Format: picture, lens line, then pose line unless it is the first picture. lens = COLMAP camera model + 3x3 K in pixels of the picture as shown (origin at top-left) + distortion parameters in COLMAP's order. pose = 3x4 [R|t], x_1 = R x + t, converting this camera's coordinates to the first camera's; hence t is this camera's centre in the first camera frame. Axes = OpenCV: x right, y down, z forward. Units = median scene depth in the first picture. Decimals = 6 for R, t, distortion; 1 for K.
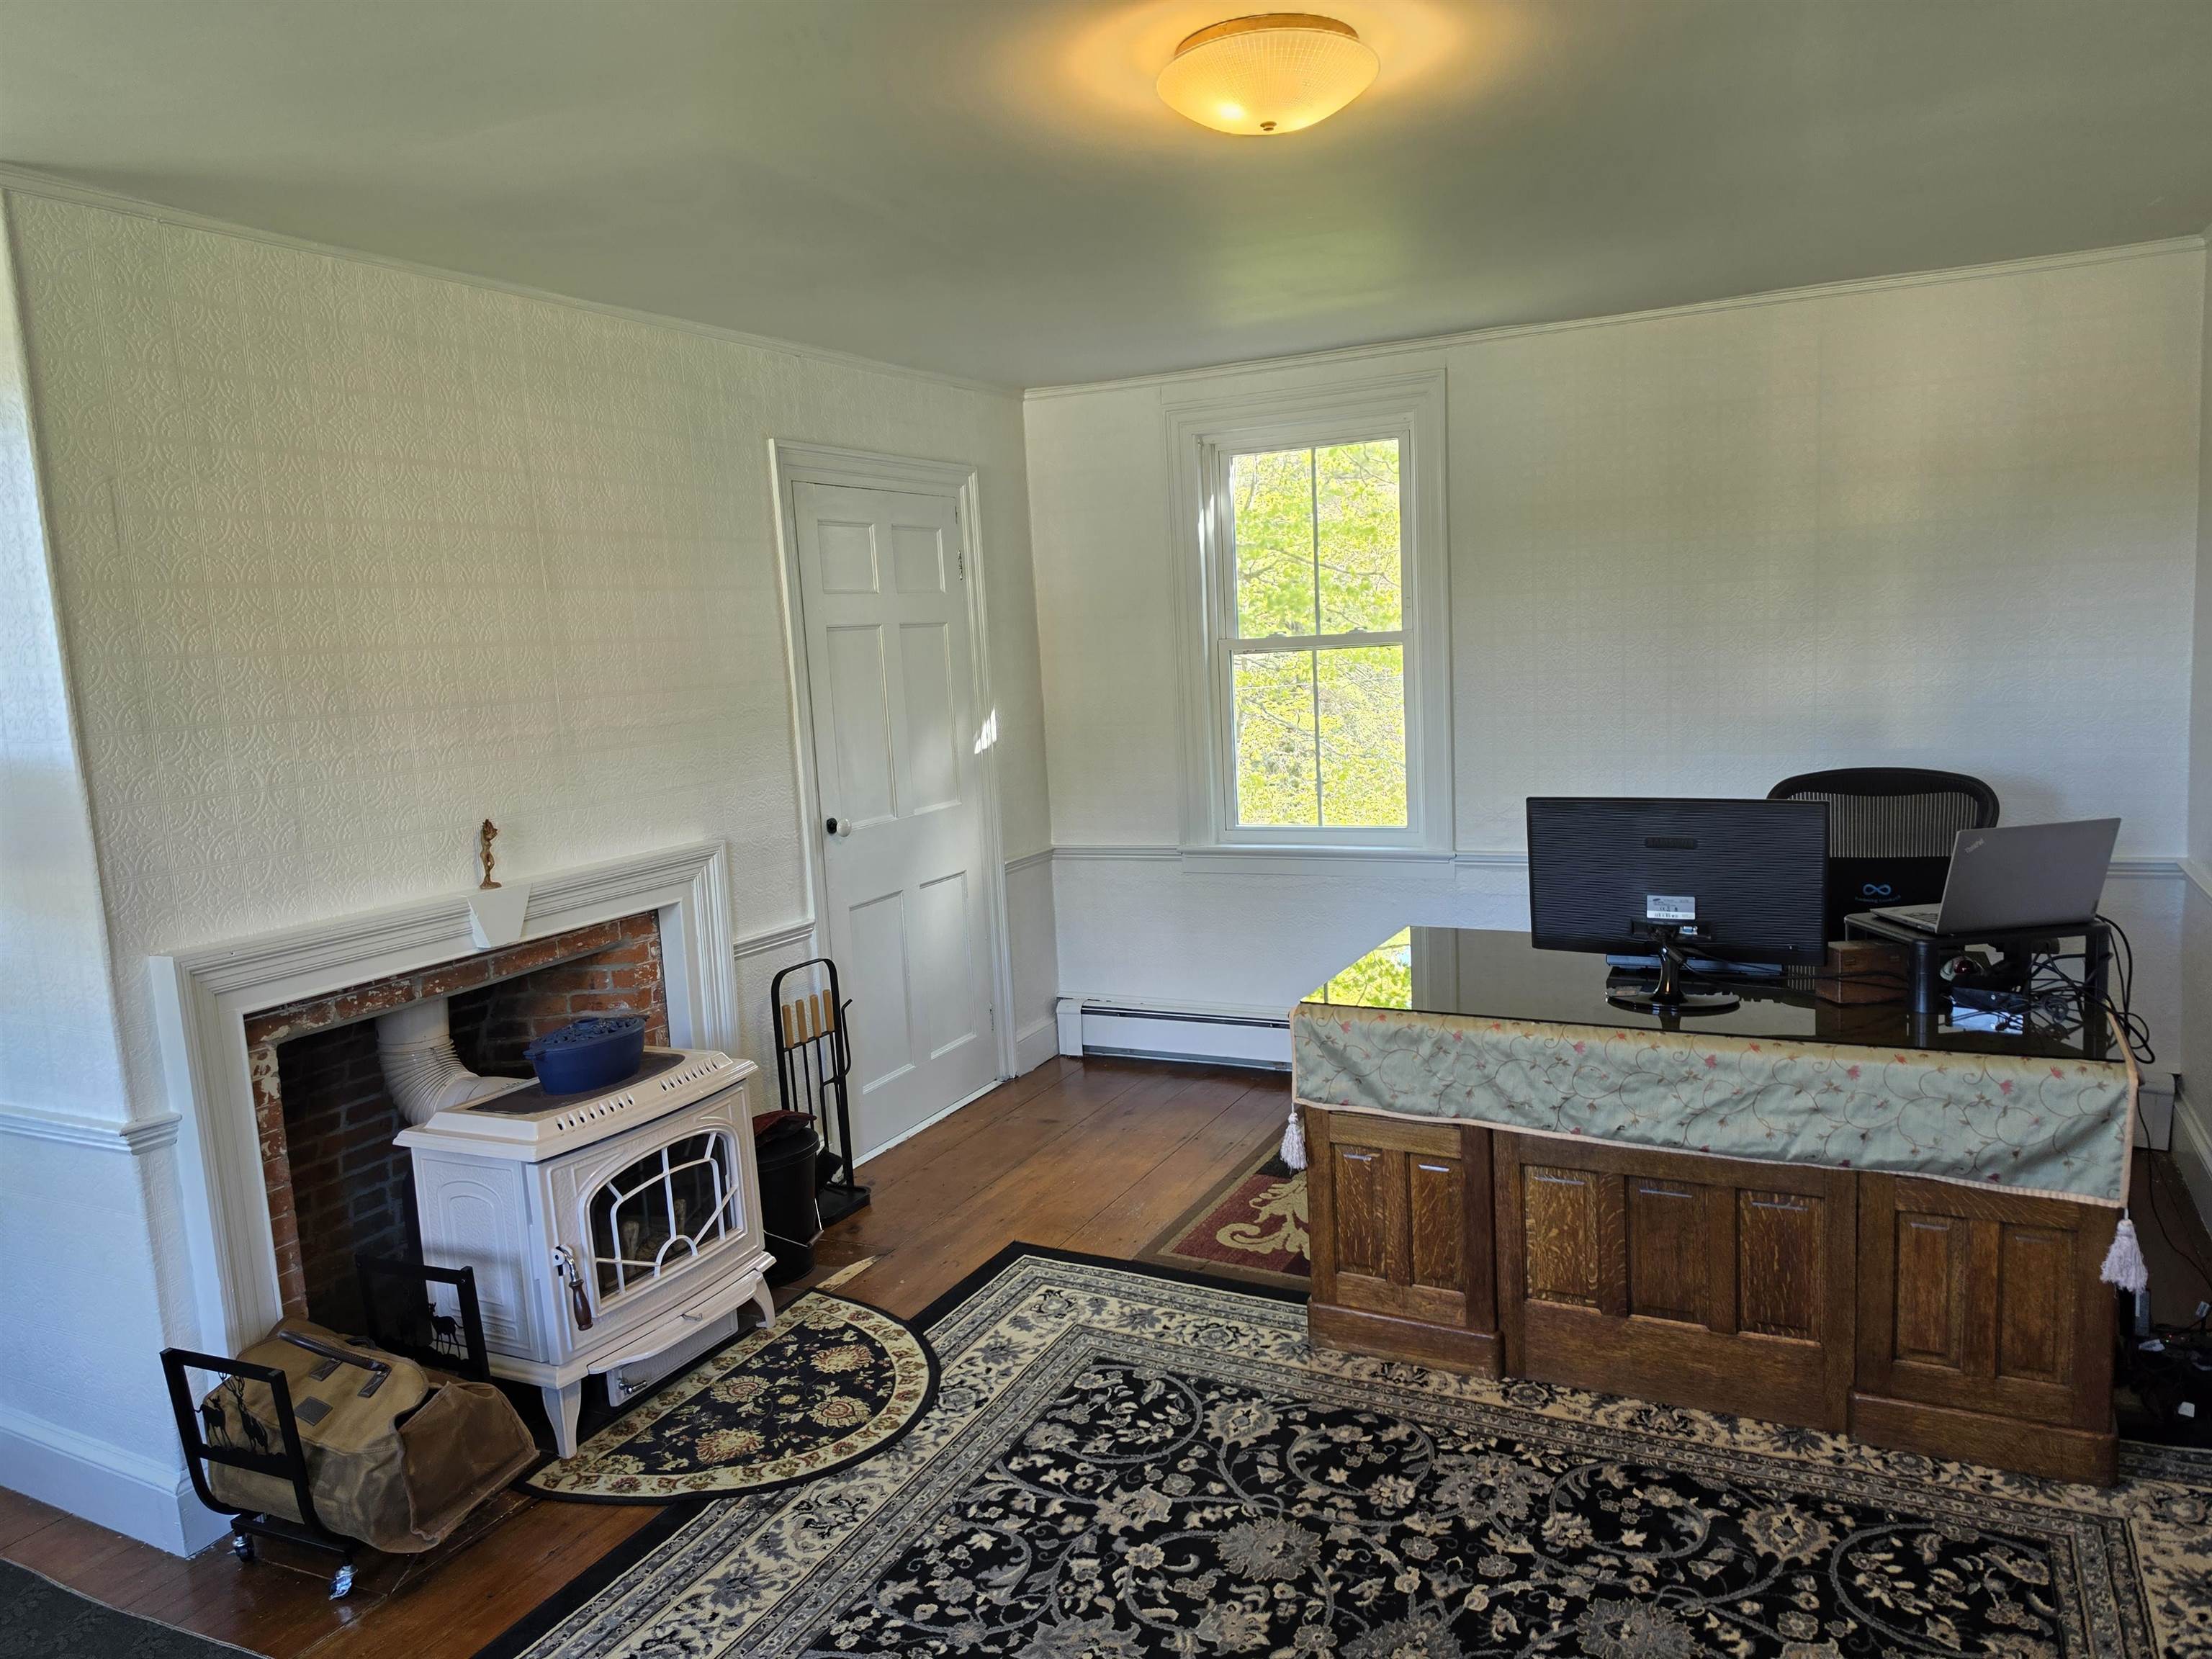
lens RADIAL K [[1535.3, 0, 1118.5], [0, 1535.3, 819.9], [0, 0, 1]] dist [0.055980, -0.062093]
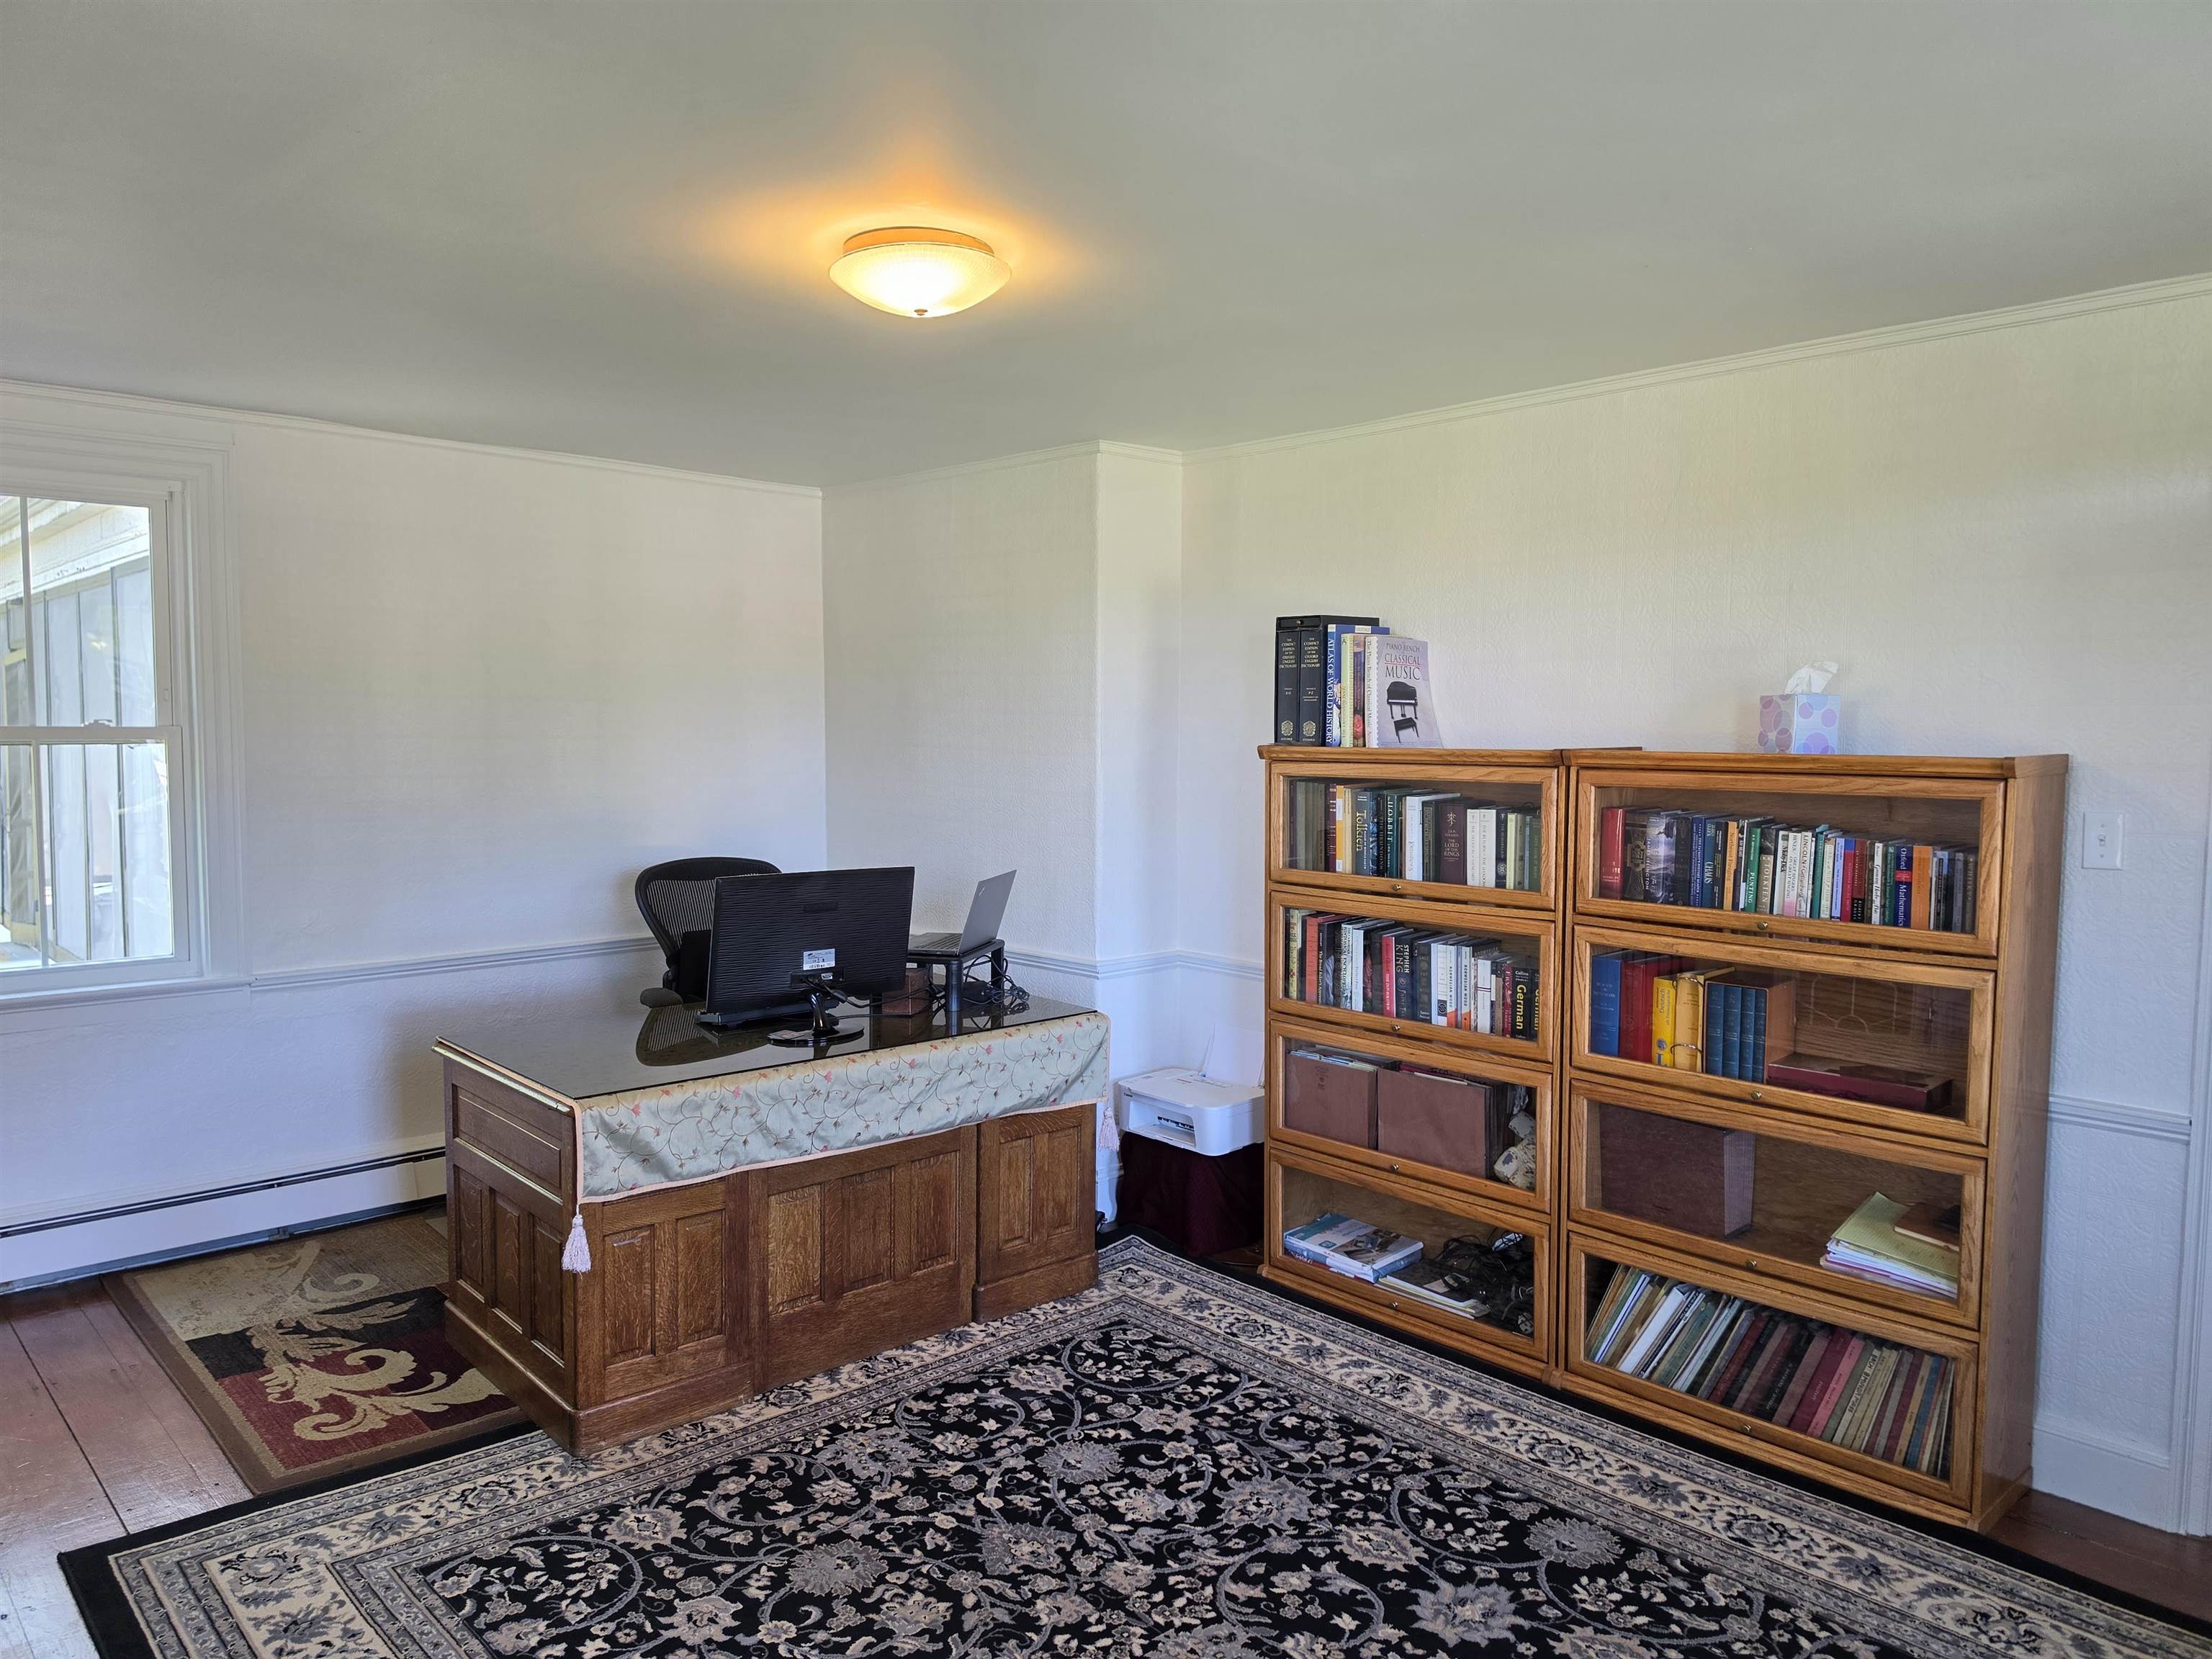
lens RADIAL K [[1535.3, 0, 1110.0], [0, 1535.3, 815.9], [0, 0, 1]] dist [0.055980, -0.062093]
pose [[0.366906, -0.013189, 0.930164, -0.821729], [0.093586, 0.995350, -0.022802, -0.008092], [-0.925538, 0.095417, 0.366435, 0.375368]]
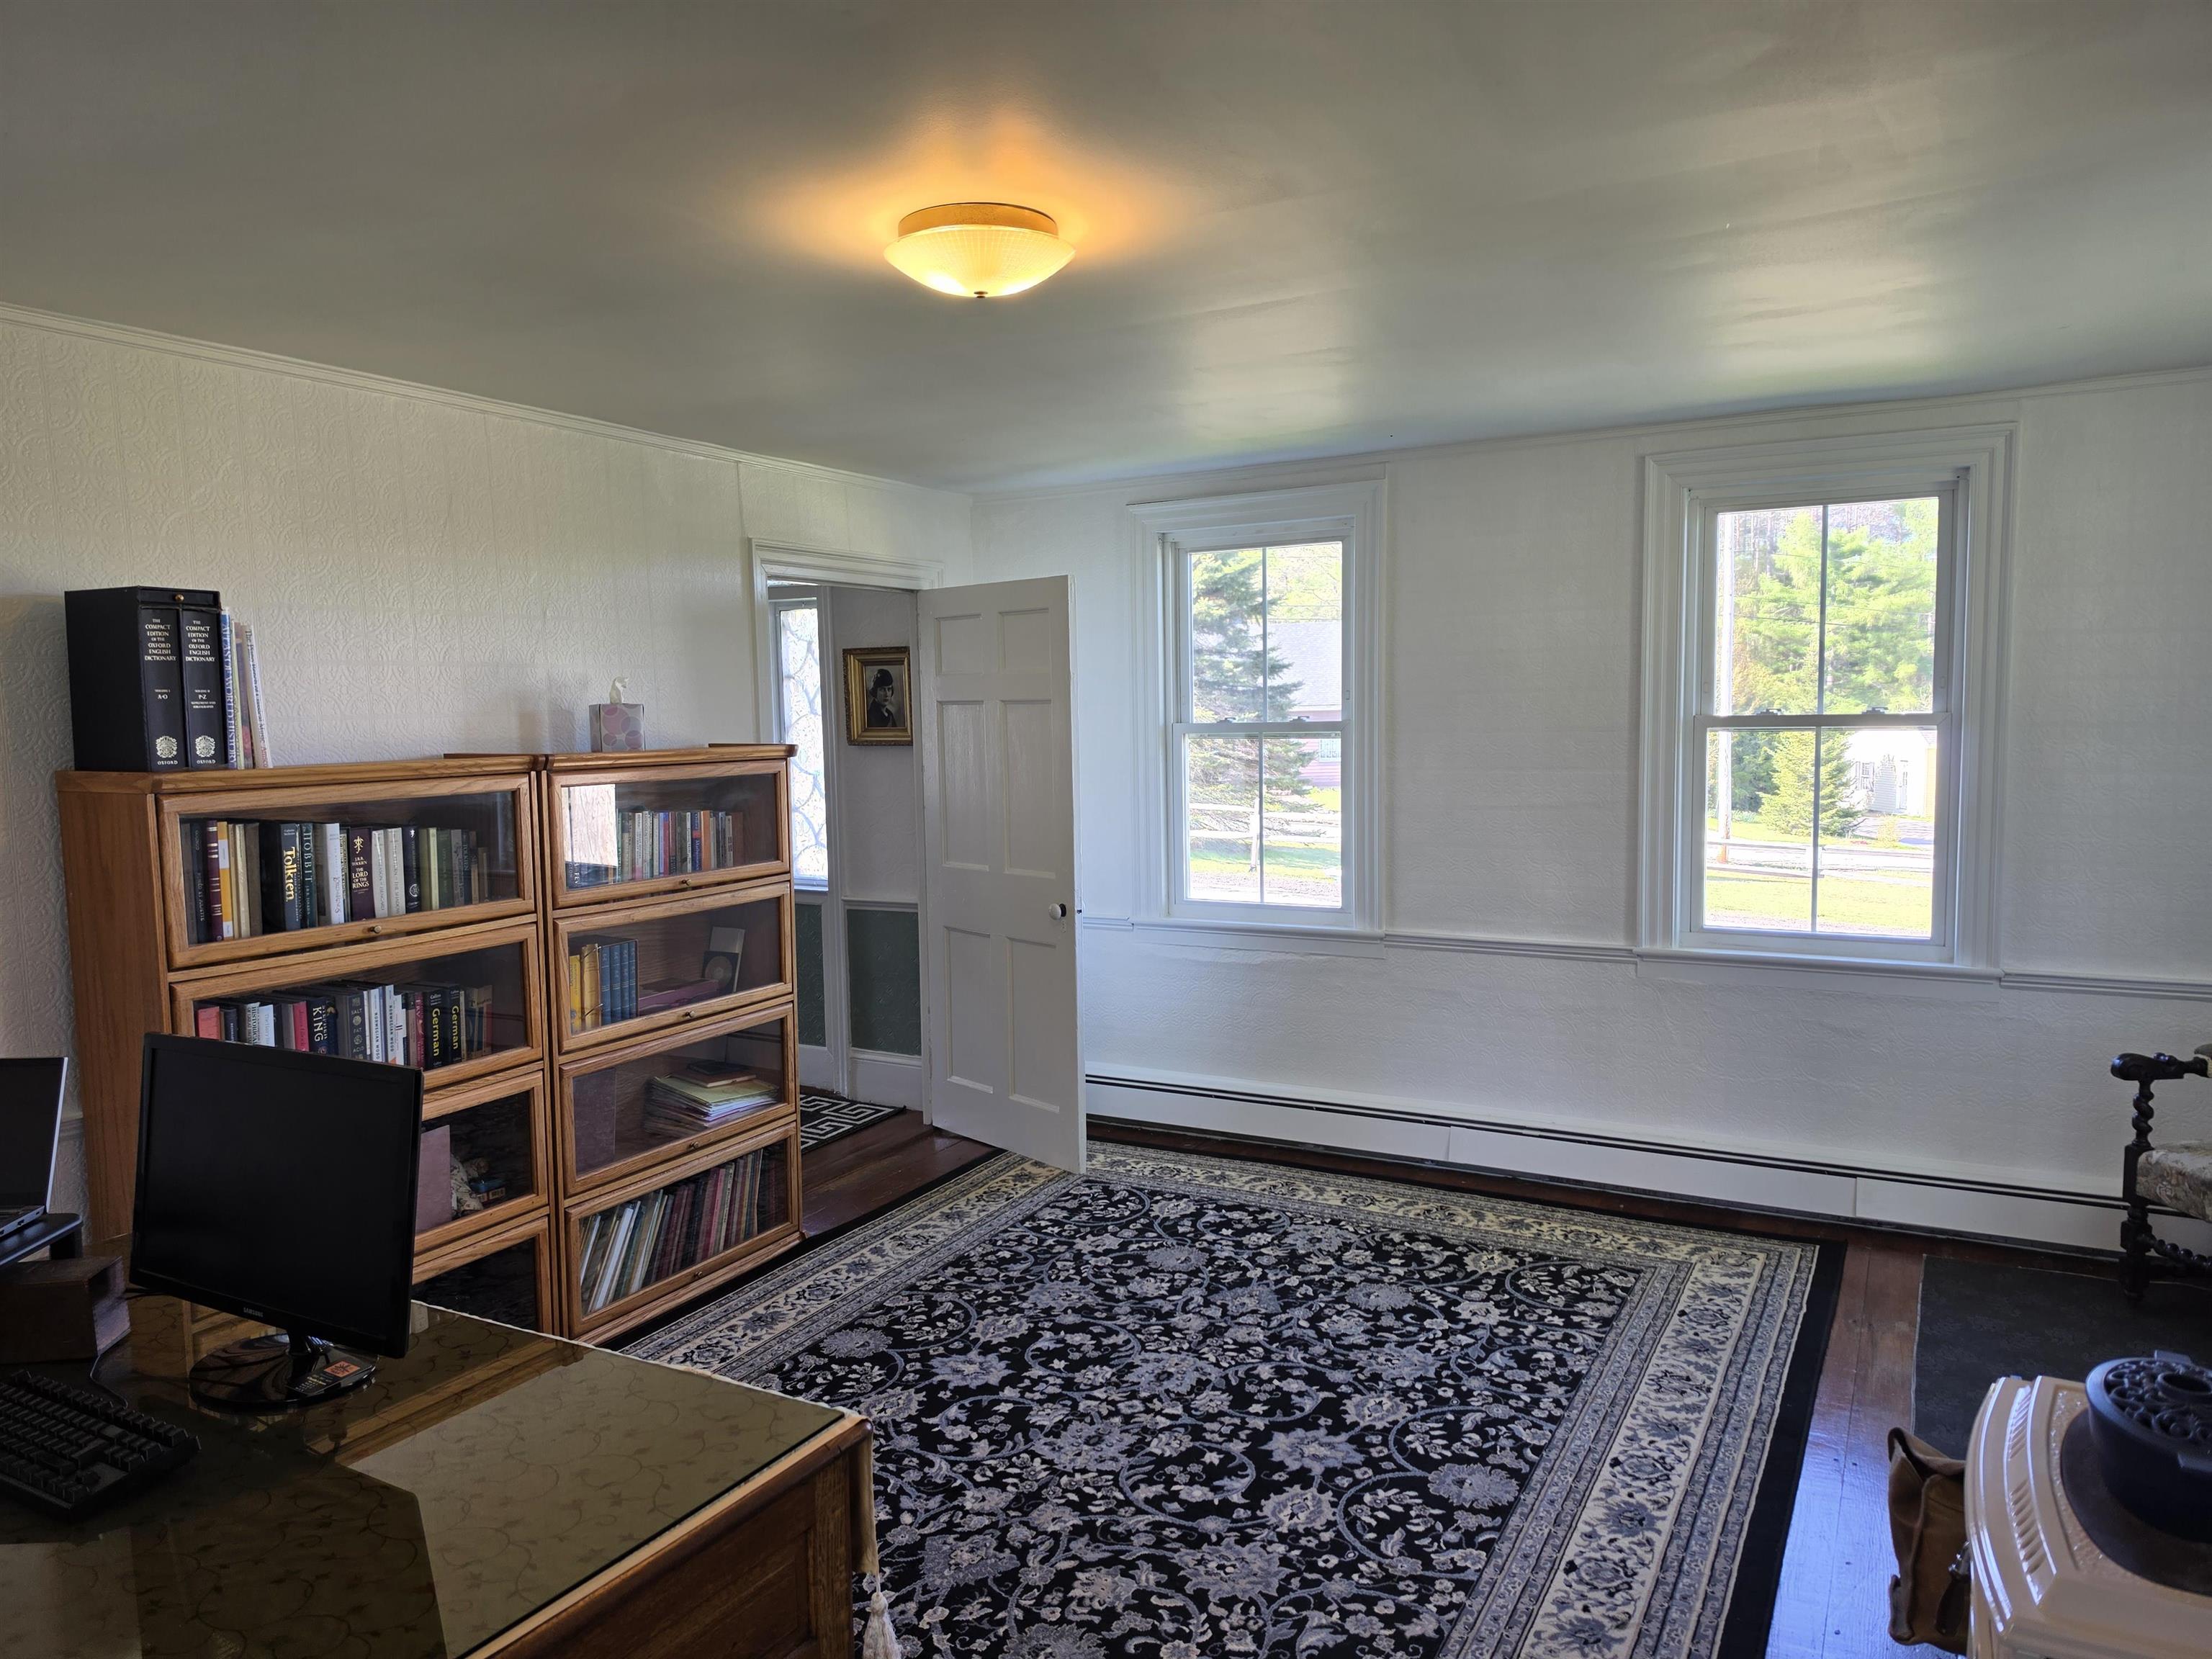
lens RADIAL K [[1535.3, 0, 1095.1], [0, 1535.3, 838.2], [0, 0, 1]] dist [0.055980, -0.062093]
pose [[-0.996842, 0.059766, 0.052283, -0.011548], [0.069198, 0.976779, 0.202766, -0.230108], [-0.038950, 0.205743, -0.977831, 1.833850]]
